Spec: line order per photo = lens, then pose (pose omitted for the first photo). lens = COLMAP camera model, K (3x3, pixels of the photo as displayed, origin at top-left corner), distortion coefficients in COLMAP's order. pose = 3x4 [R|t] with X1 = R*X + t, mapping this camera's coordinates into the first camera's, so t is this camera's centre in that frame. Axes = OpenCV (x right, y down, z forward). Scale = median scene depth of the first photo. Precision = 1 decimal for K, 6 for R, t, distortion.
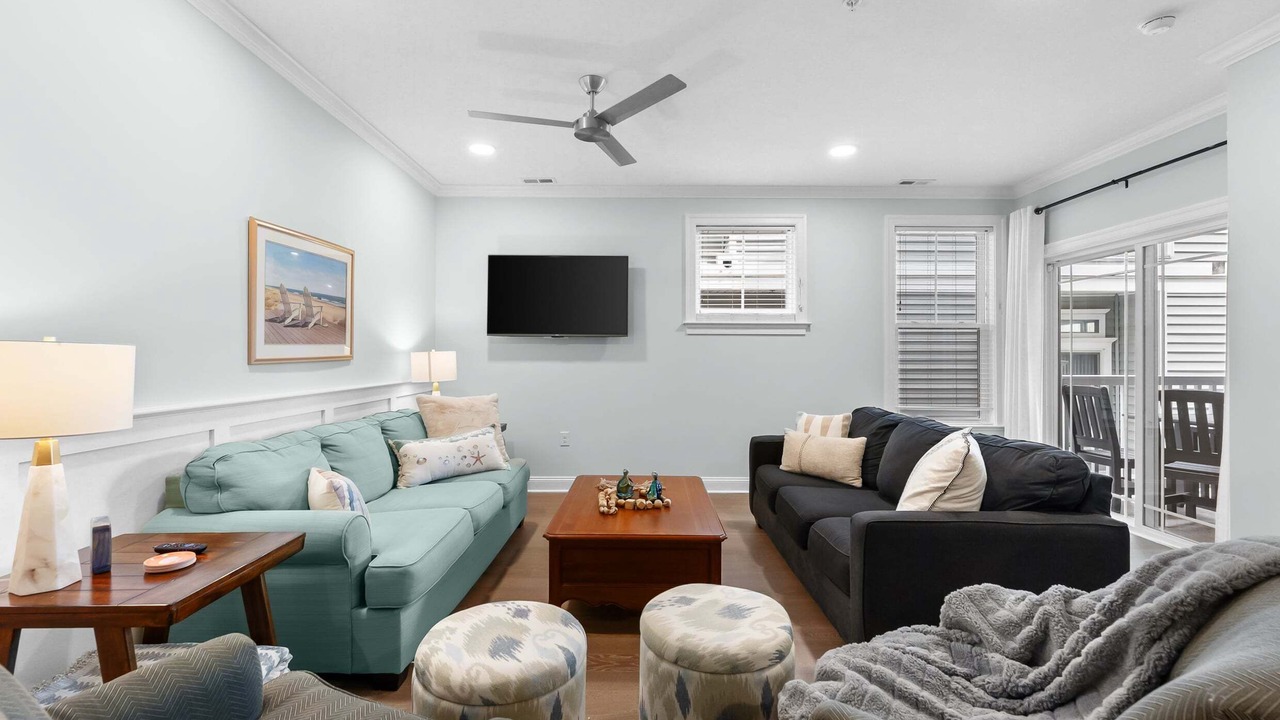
lens RADIAL K [[522.1, 0, 642.5], [0, 522.1, 362.5], [0, 0, 1]] dist [0.000934, -0.000109]
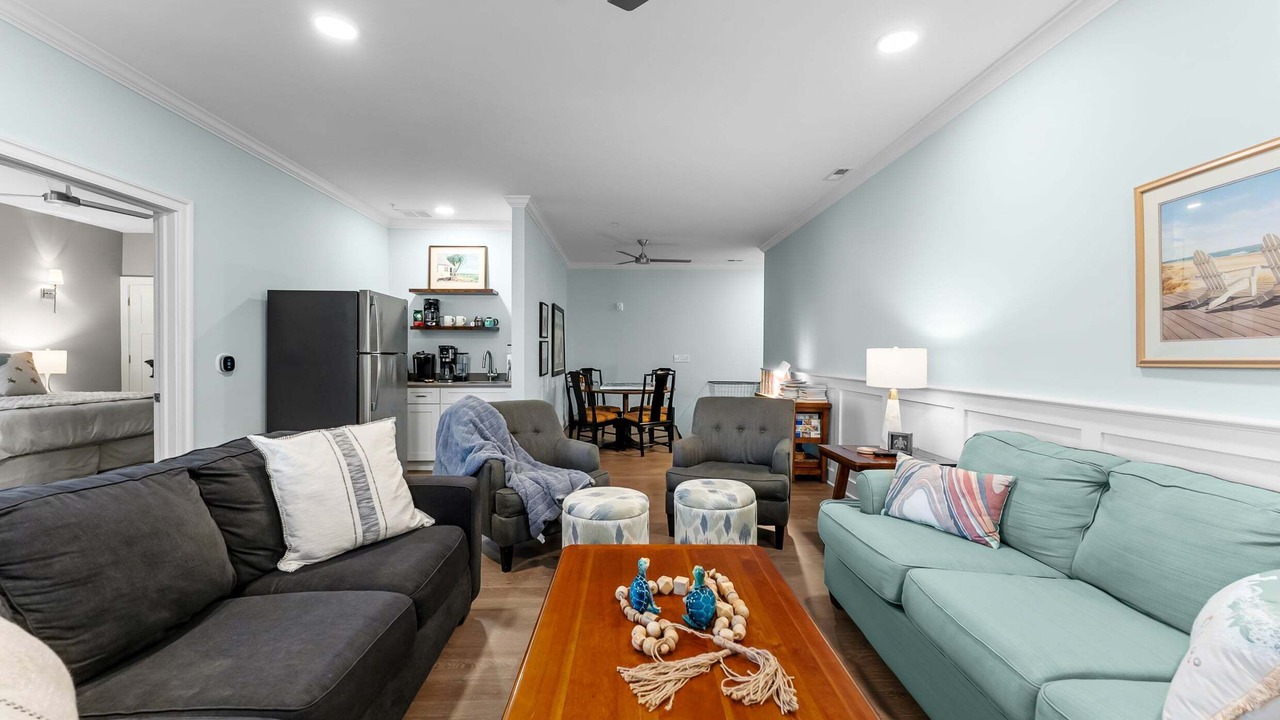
lens RADIAL K [[522.1, 0, 642.5], [0, 522.1, 362.5], [0, 0, 1]] dist [0.000934, -0.000109]
pose [[-0.999844, -0.012376, -0.012618, 0.034337], [-0.012756, 0.999455, 0.030444, -0.016506], [0.012234, 0.030601, -0.999457, 1.637280]]
